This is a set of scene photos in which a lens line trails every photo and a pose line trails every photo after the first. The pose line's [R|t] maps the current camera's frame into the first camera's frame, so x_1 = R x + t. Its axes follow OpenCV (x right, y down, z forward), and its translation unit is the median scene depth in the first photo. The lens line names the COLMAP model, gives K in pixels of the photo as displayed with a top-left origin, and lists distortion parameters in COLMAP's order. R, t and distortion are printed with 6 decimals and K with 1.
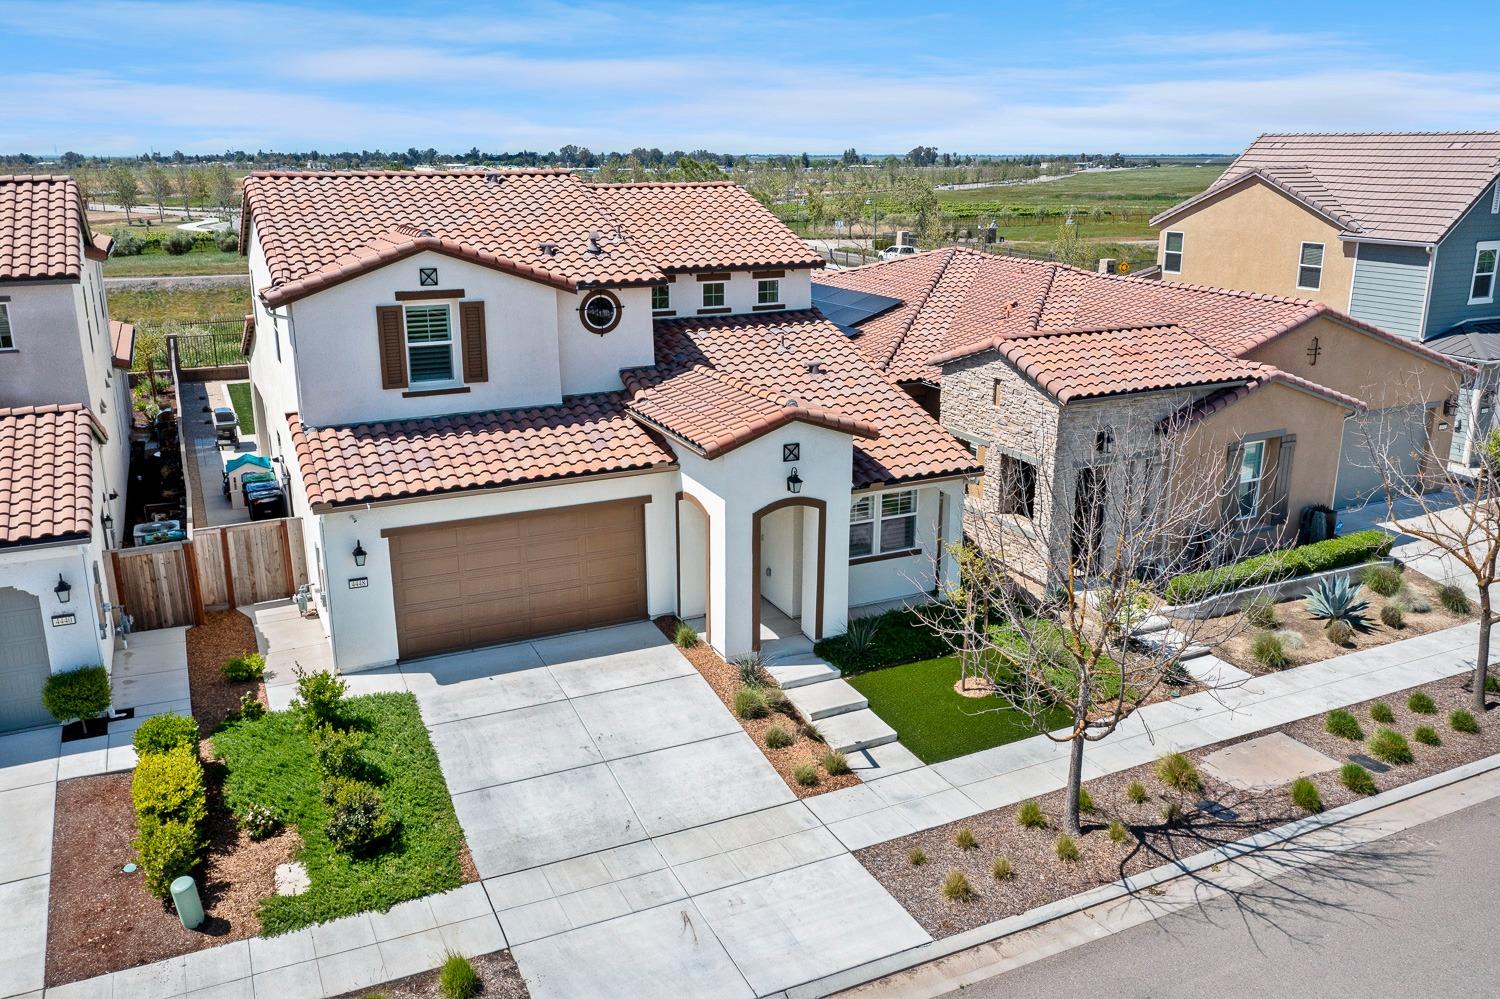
lens RADIAL K [[1149.2, 0, 745.9], [0, 1149.2, 470.3], [0, 0, 1]] dist [-0.001093, 0.003099]
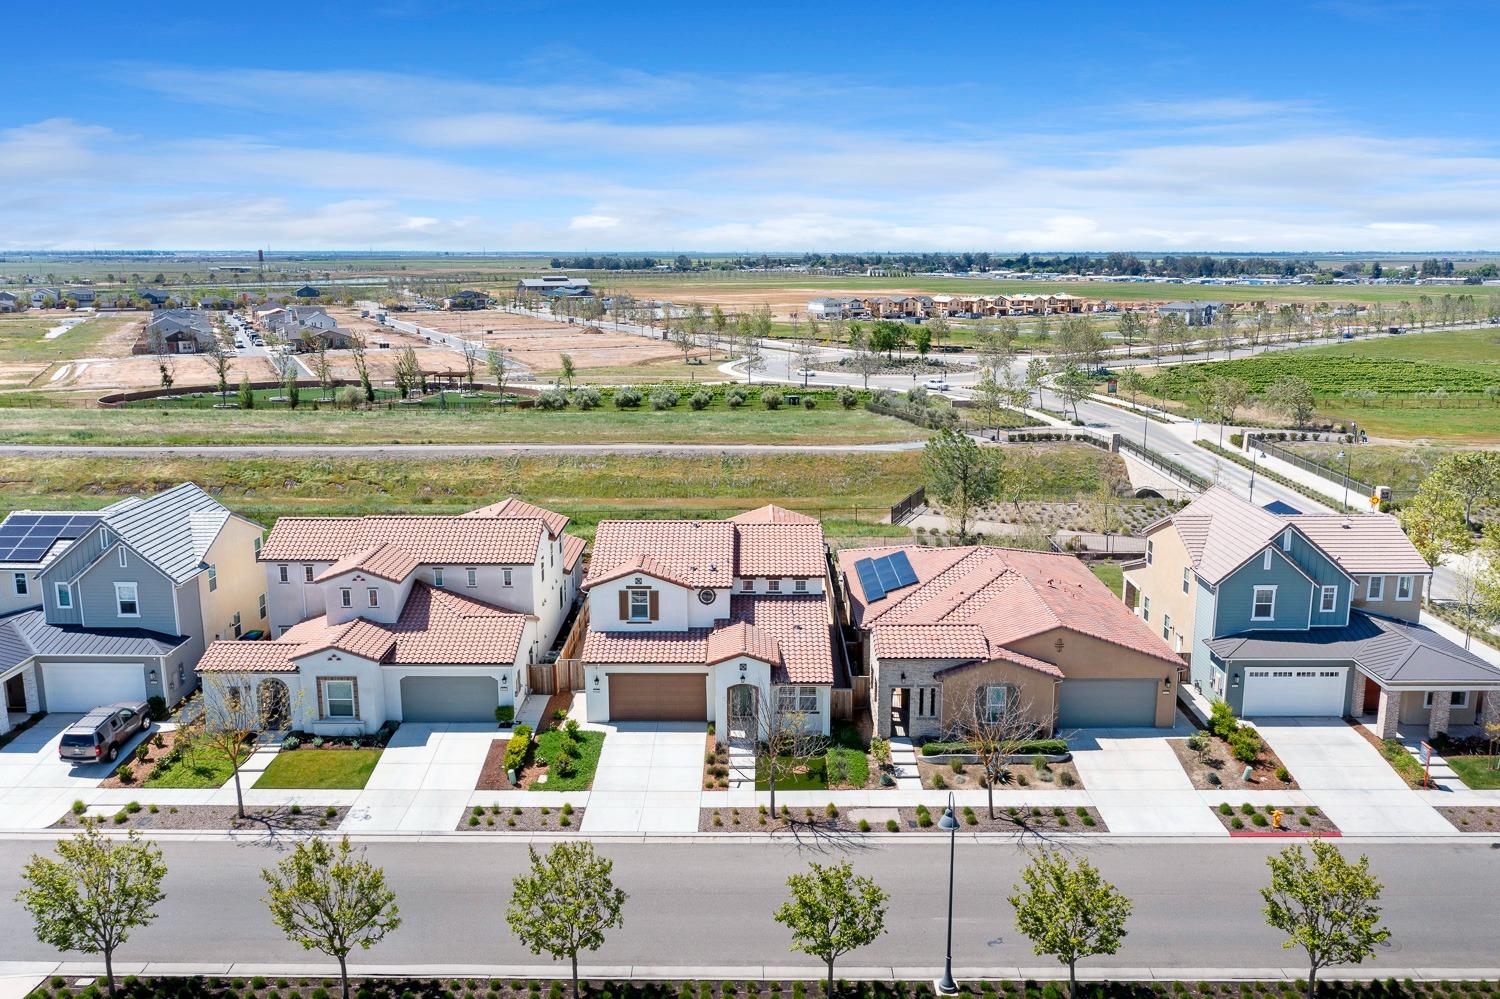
lens RADIAL K [[1249.6, 0, 854.0], [0, 1249.6, 467.9], [0, 0, 1]] dist [0.001290, 0.004661]
pose [[0.919973, 0.091572, -0.381136, 1.267867], [-0.117544, 0.992030, -0.045378, -0.352924], [0.373943, 0.086547, 0.923405, -1.528072]]
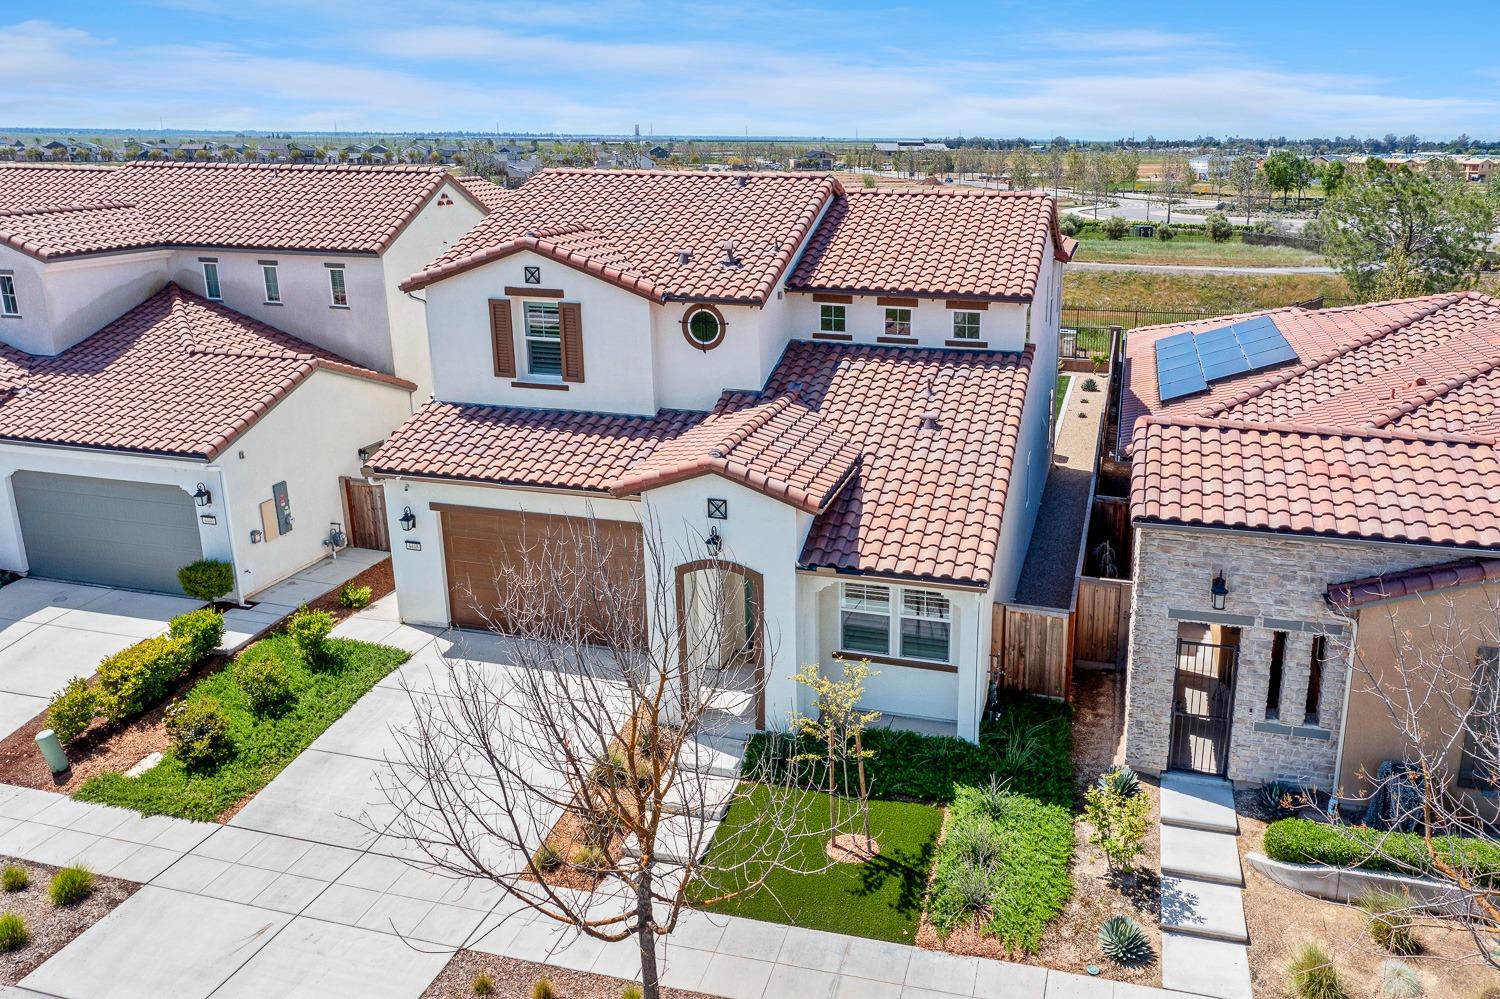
lens RADIAL K [[1187.3, 0, 882.6], [0, 1187.3, 496.6], [0, 0, 1]] dist [0.007252, -0.004748]
pose [[0.765640, 0.193319, -0.613533, 0.653688], [-0.178934, 0.980136, 0.085536, -0.118381], [0.617882, 0.044292, 0.785022, 0.352844]]
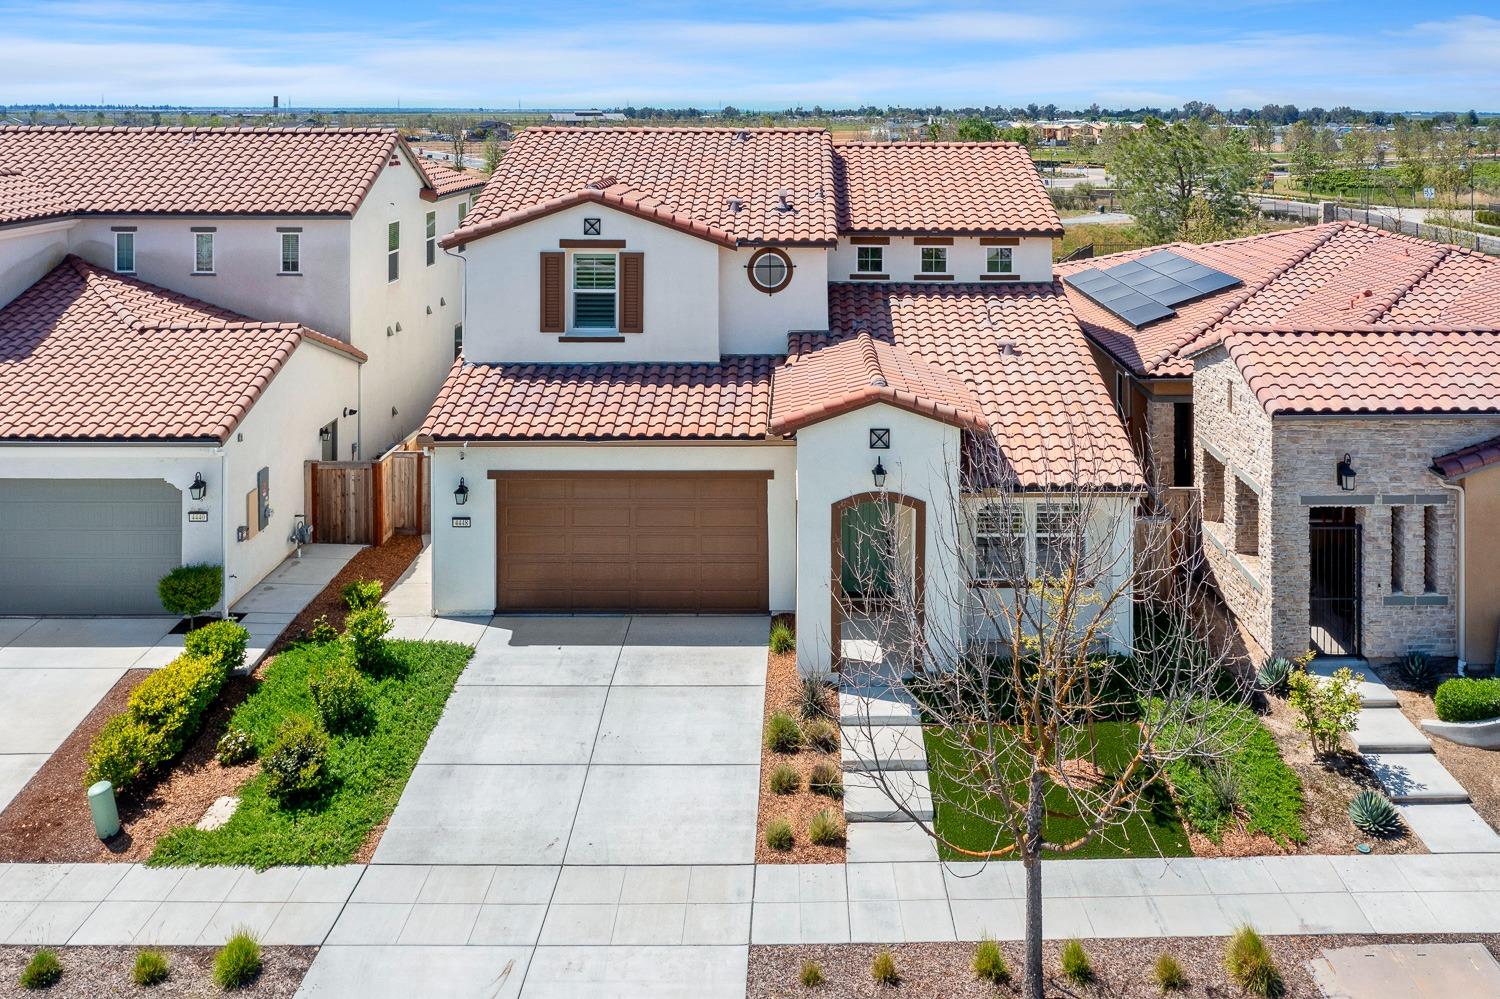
lens RADIAL K [[1238.2, 0, 874.6], [0, 1238.2, 122.5], [0, 0, 1]] dist [-0.003511, 0.004086]
pose [[0.912798, 0.008285, -0.408327, 0.404468], [-0.112356, 0.966310, -0.231561, -0.028380], [0.392653, 0.257247, 0.882977, 0.087039]]
